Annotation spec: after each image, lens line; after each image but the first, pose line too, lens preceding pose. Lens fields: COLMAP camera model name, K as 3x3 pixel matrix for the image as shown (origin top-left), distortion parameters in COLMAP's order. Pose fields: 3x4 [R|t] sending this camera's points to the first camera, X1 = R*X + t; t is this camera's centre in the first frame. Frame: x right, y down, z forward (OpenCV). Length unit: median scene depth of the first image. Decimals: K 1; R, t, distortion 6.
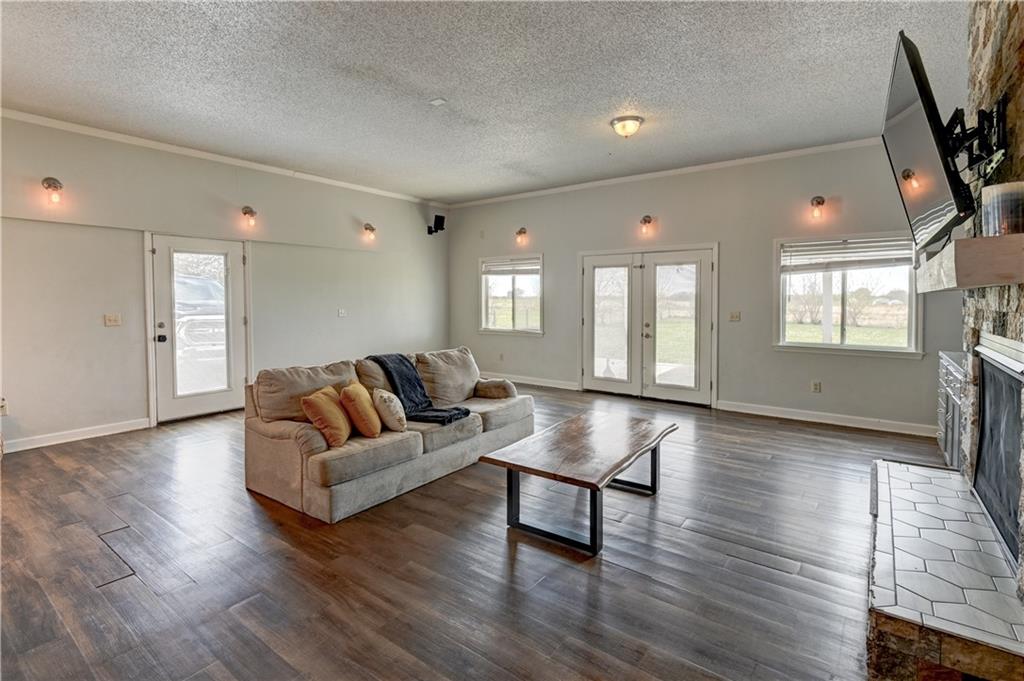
lens RADIAL K [[479.5, 0, 531.9], [0, 479.5, 311.9], [0, 0, 1]] dist [0.000325, -0.000103]
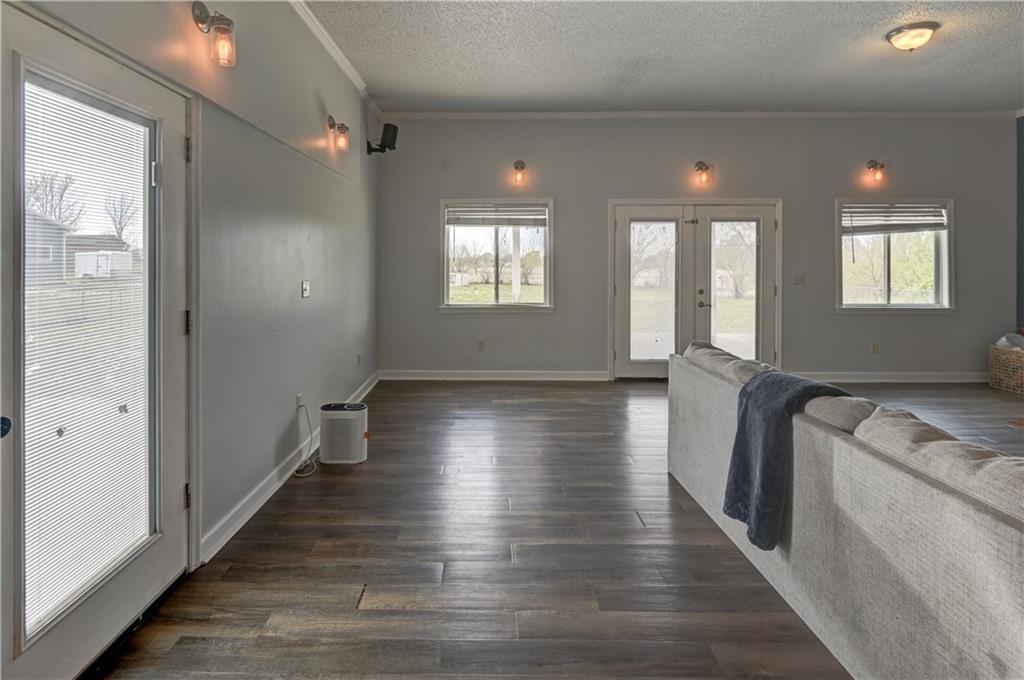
lens RADIAL K [[499.6, 0, 493.8], [0, 499.6, 268.2], [0, 0, 1]] dist [-0.000707, -0.000625]
pose [[0.821009, -0.005280, 0.570890, -0.586598], [0.016516, 0.999758, -0.014506, -0.007456], [-0.570676, 0.021338, 0.820898, 0.521078]]
